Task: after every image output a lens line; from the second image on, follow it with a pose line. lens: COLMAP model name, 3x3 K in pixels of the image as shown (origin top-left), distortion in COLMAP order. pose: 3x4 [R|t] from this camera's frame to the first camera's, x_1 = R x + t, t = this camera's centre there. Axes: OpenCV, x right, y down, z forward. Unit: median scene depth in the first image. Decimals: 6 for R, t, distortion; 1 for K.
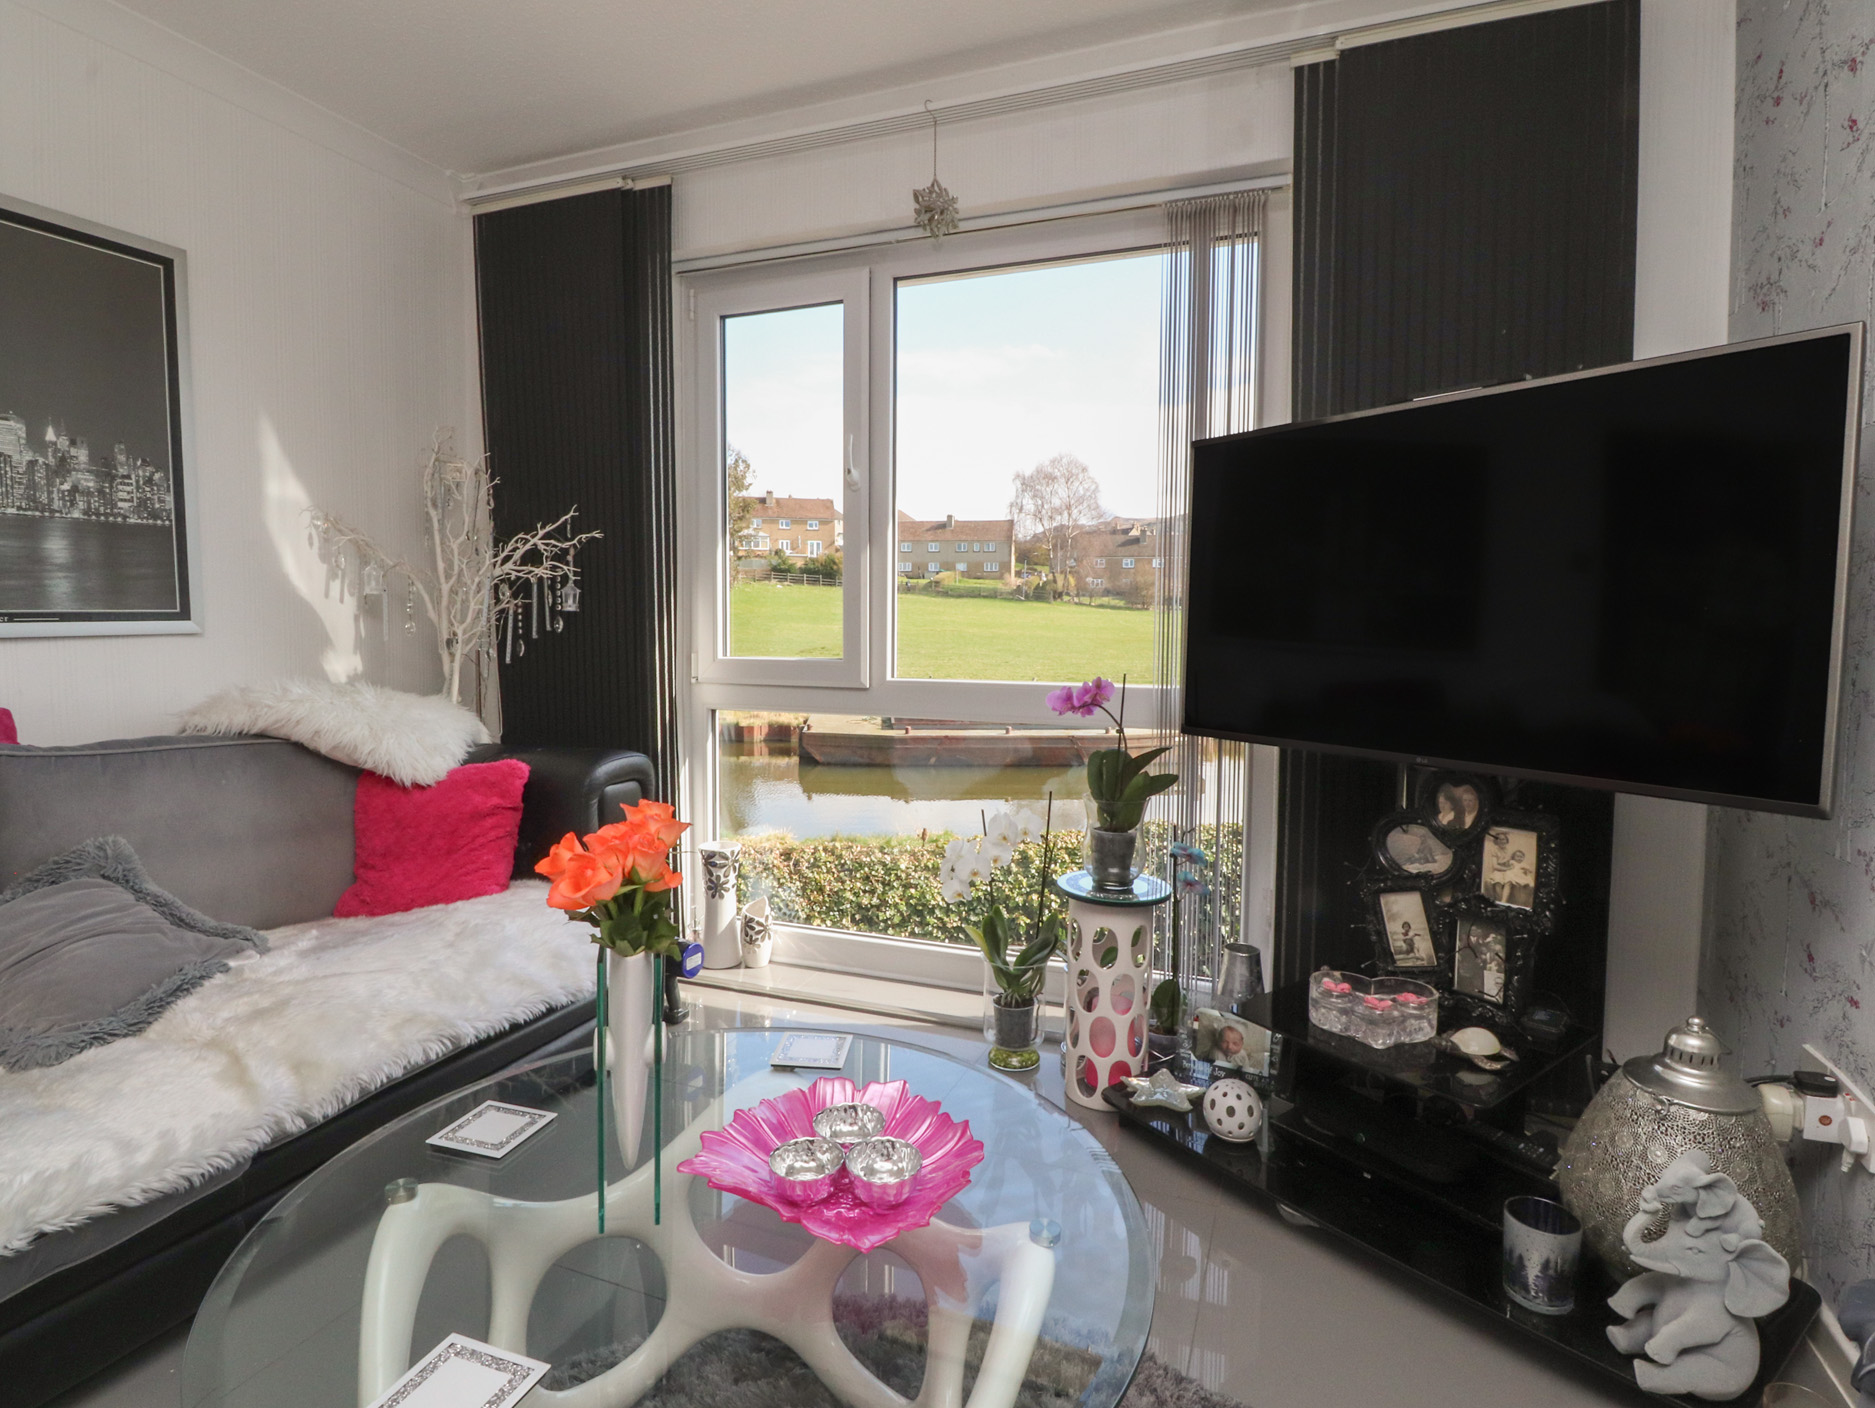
lens RADIAL K [[980.7, 0, 922.4], [0, 980.7, 676.4], [0, 0, 1]] dist [-0.000153, -0.011481]
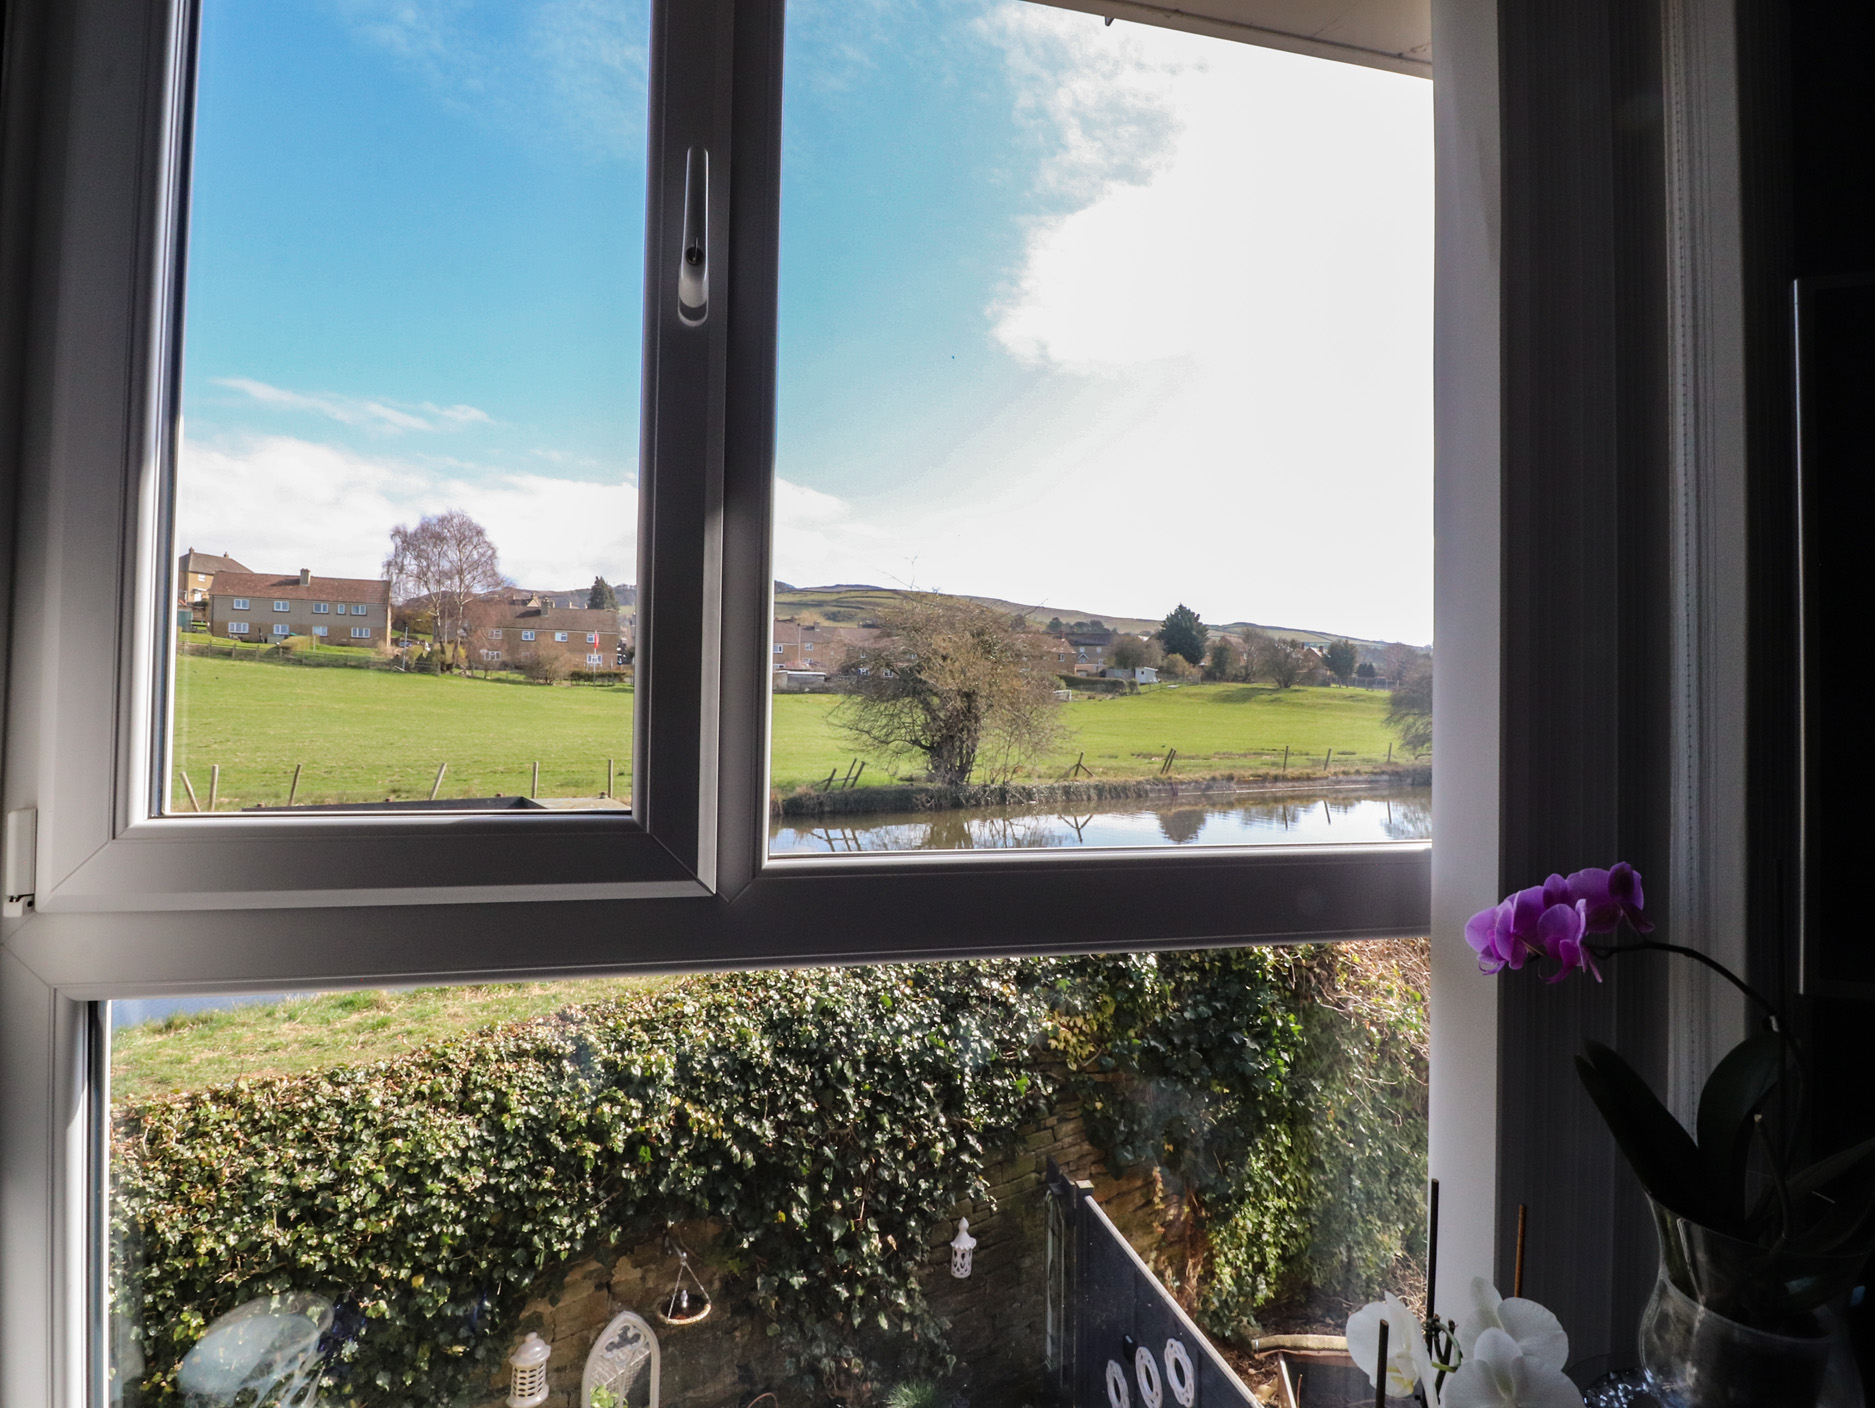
lens RADIAL K [[988.8, 0, 956.8], [0, 988.8, 680.5], [0, 0, 1]] dist [0.002747, -0.015831]
pose [[0.819683, 0.019126, 0.572498, -0.081615], [0.023203, 0.997514, -0.066546, -0.016625], [-0.572347, 0.067830, 0.817201, 0.290242]]
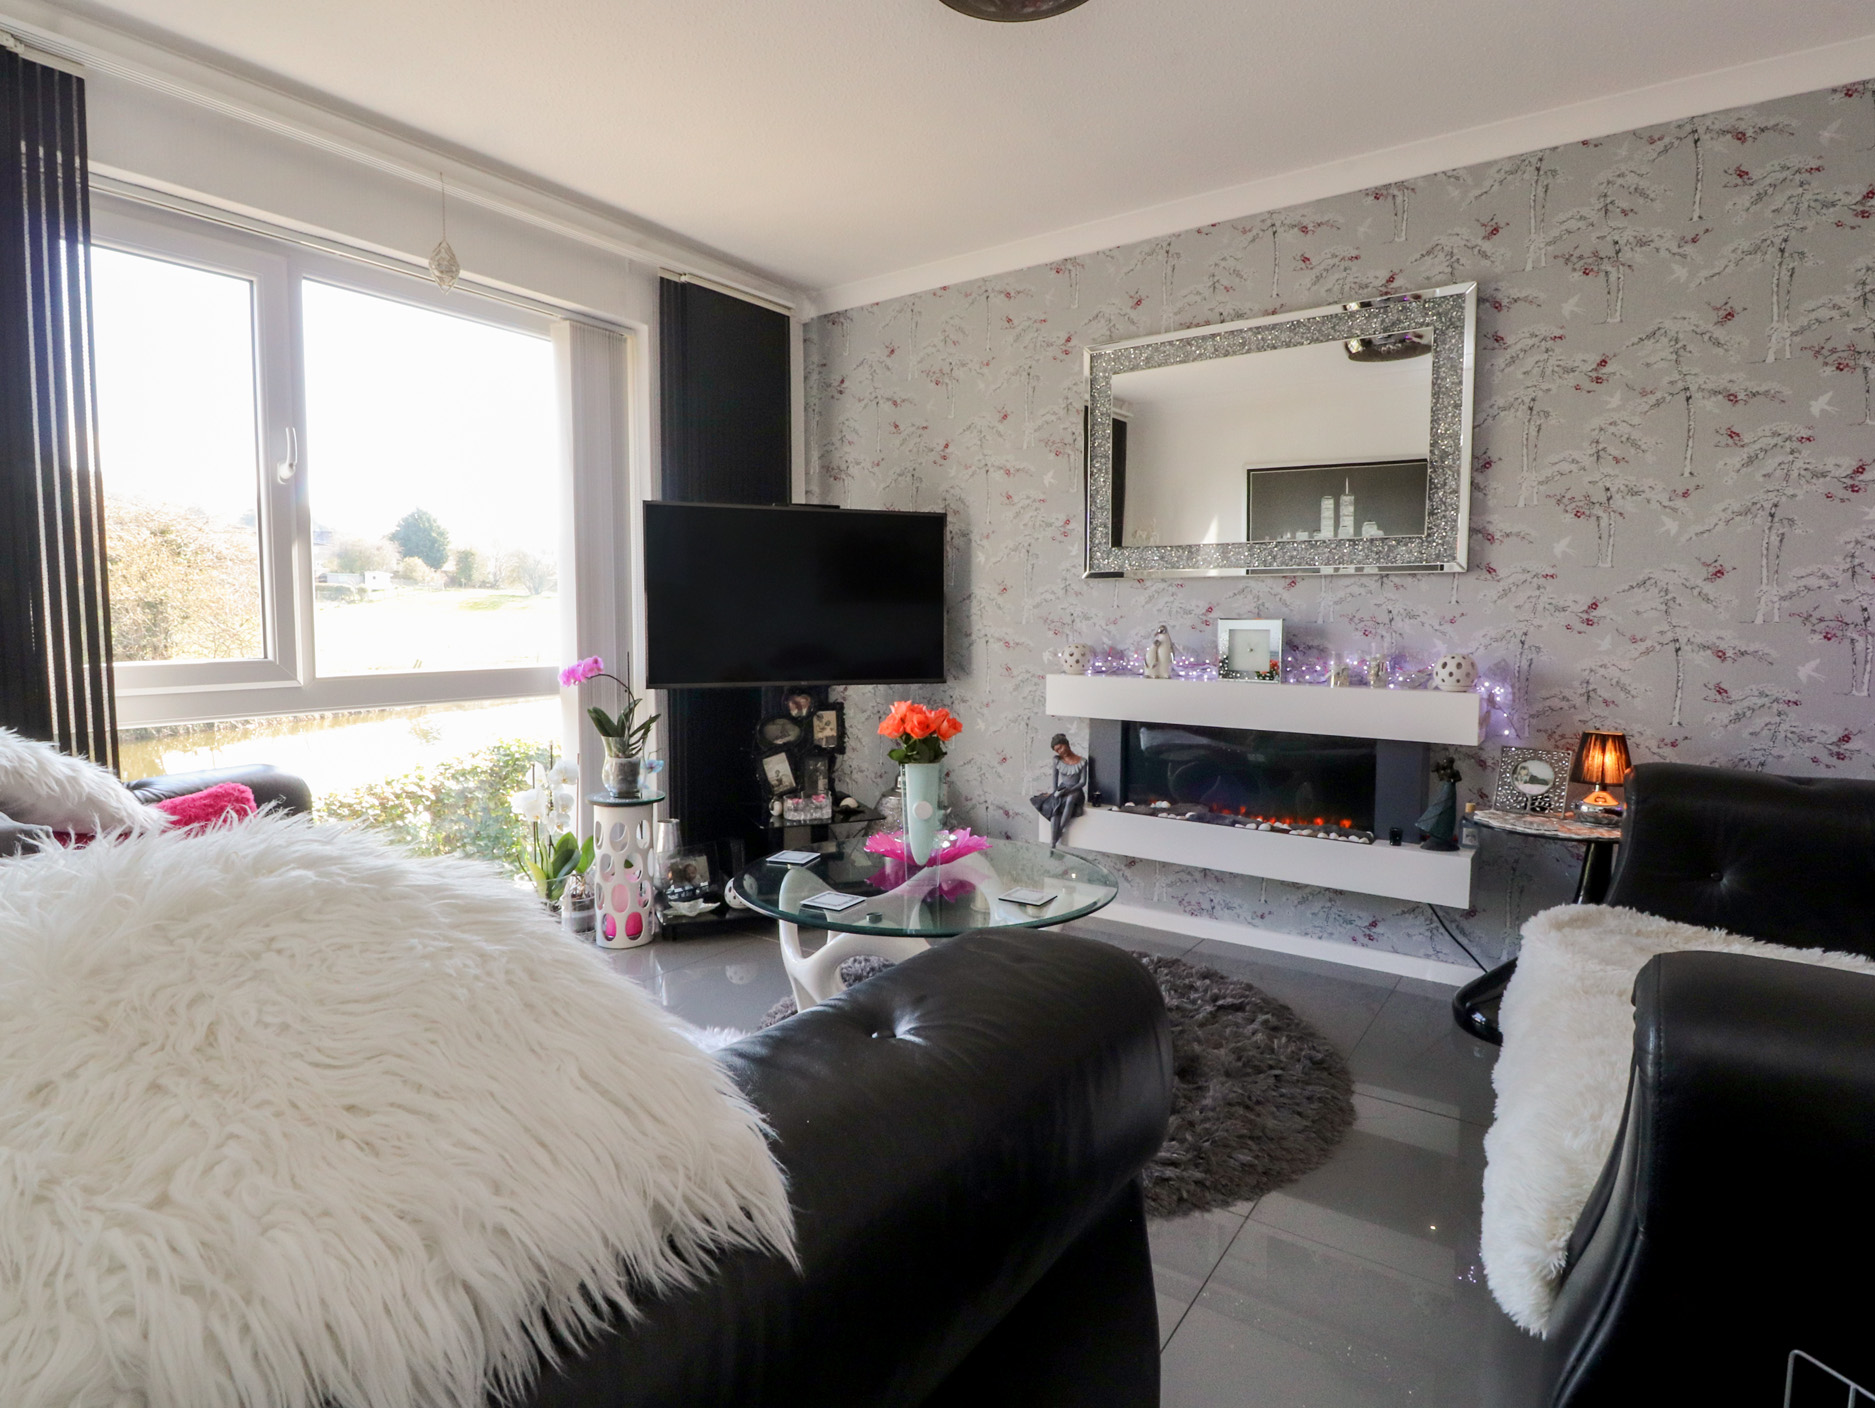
lens RADIAL K [[980.7, 0, 922.4], [0, 980.7, 676.4], [0, 0, 1]] dist [-0.000153, -0.011481]
pose [[0.263435, -0.067864, 0.962287, -0.368727], [0.058452, 0.996813, 0.054297, -0.006044], [-0.962905, 0.041944, 0.266562, 0.059414]]
